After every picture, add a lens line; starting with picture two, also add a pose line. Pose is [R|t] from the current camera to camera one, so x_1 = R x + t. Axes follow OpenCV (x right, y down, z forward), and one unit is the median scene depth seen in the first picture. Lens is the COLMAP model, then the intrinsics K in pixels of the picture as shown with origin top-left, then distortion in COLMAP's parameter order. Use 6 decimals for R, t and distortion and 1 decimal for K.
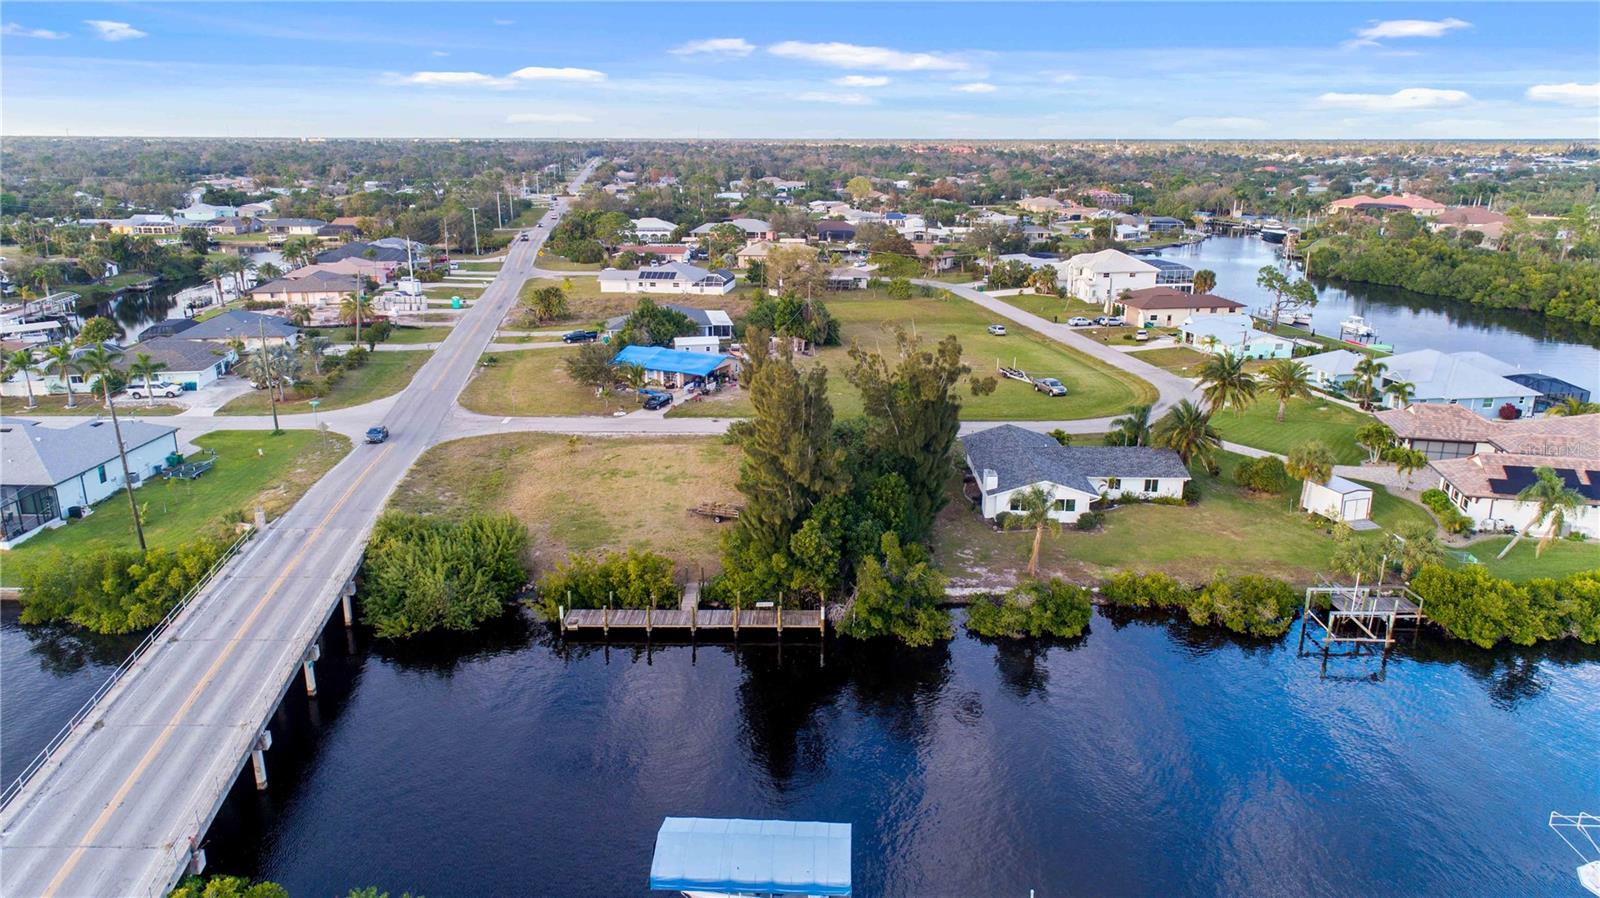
lens RADIAL K [[1124.3, 0, 785.3], [0, 1124.3, 445.5], [0, 0, 1]] dist [0.006950, 0.004471]
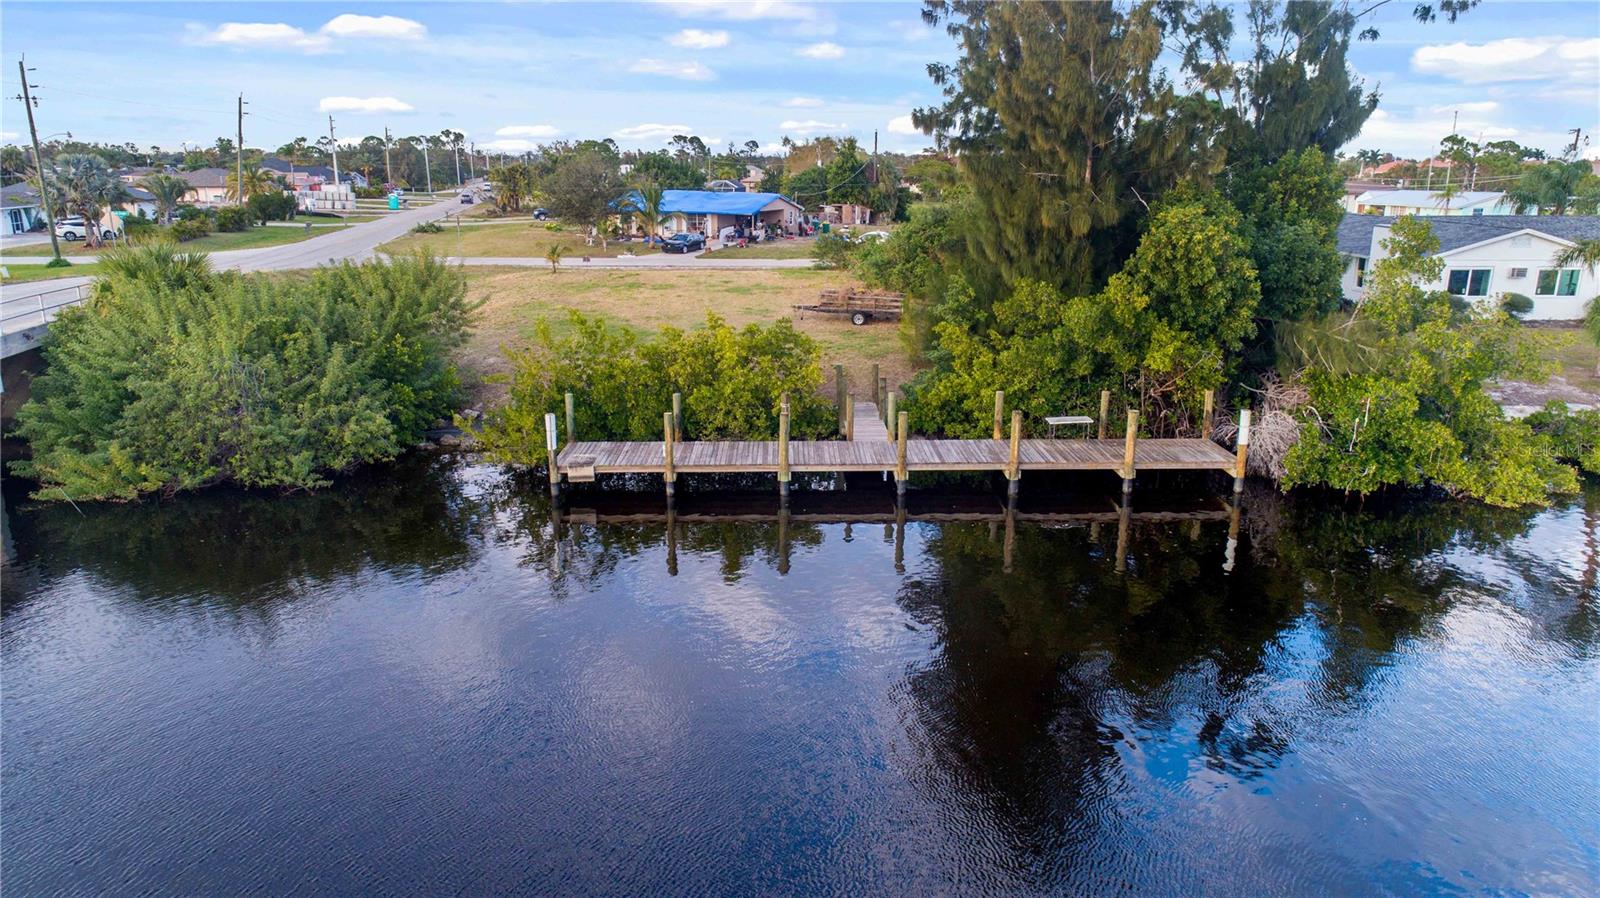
lens RADIAL K [[1124.3, 0, 785.3], [0, 1124.3, 445.5], [0, 0, 1]] dist [0.006950, 0.004471]
pose [[0.999549, -0.011351, 0.027785, -0.128339], [0.011890, 0.999743, -0.019289, 0.156394], [-0.027559, 0.019611, 0.999428, 0.608472]]
